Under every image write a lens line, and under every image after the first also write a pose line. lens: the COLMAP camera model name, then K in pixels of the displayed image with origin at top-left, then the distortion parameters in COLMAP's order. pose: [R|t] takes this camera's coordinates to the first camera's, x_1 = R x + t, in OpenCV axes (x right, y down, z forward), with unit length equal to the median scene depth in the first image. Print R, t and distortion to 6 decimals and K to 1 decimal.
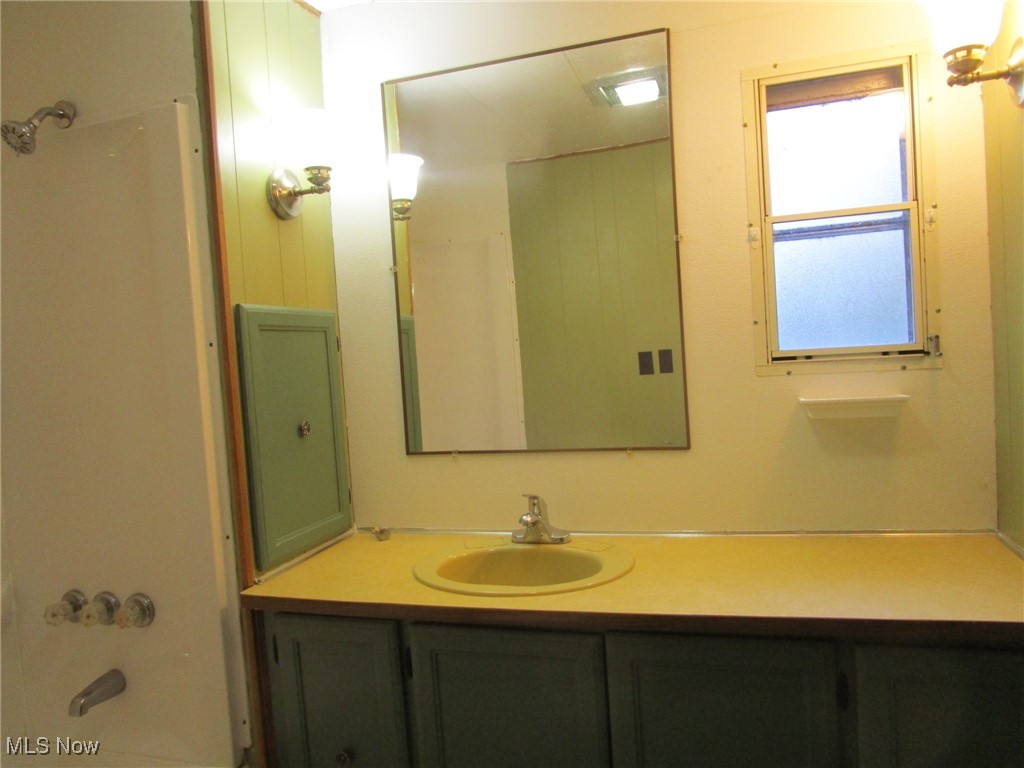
lens RADIAL K [[717.4, 0, 505.1], [0, 717.4, 386.6], [0, 0, 1]] dist [-0.035552, 0.009353]
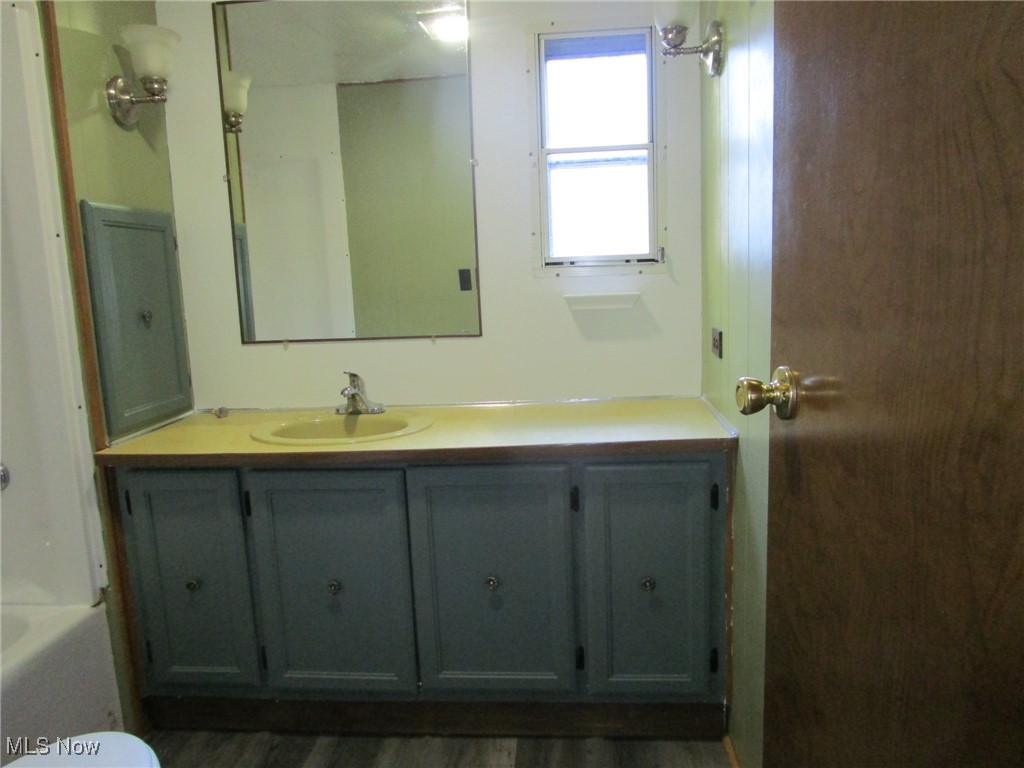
lens RADIAL K [[717.4, 0, 505.1], [0, 717.4, 385.4], [0, 0, 1]] dist [-0.035552, 0.009353]
pose [[0.975662, -0.007013, 0.219169, 0.025266], [-0.013586, 0.995635, 0.092340, 0.059408], [-0.218860, -0.093070, 0.971307, -0.236439]]
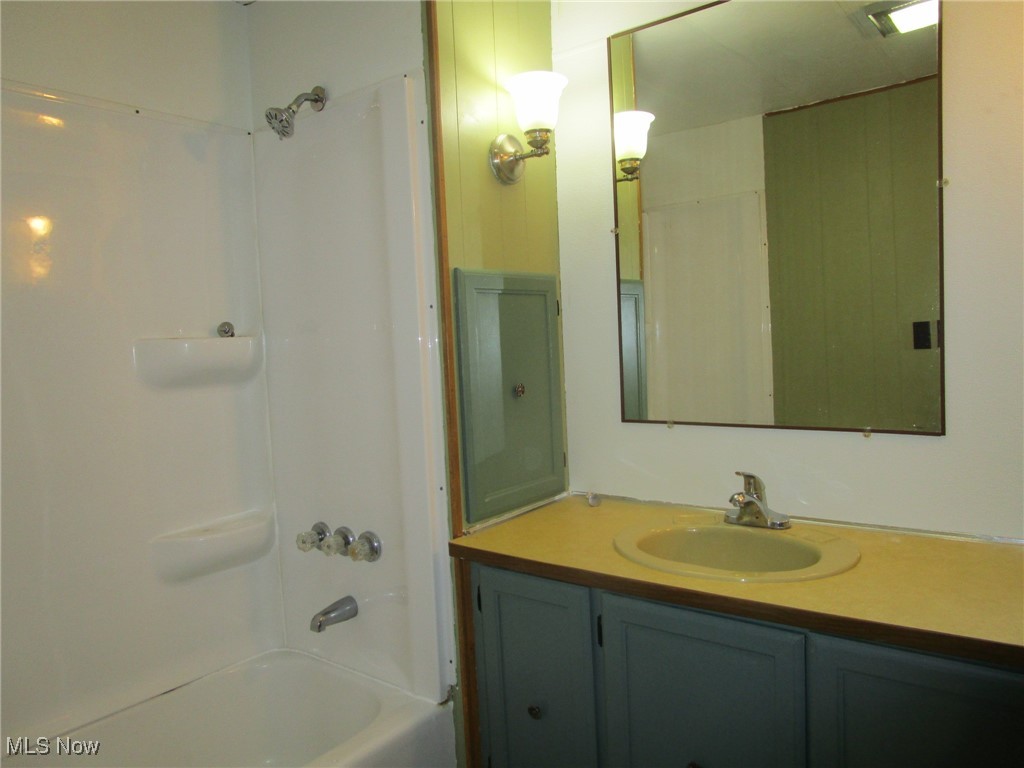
lens RADIAL K [[717.4, 0, 509.0], [0, 717.4, 387.5], [0, 0, 1]] dist [-0.035552, 0.009353]
pose [[0.935363, 0.045115, -0.350801, 0.070333], [-0.029388, 0.998315, 0.050028, 0.004105], [0.352467, -0.036485, 0.935113, 0.038014]]
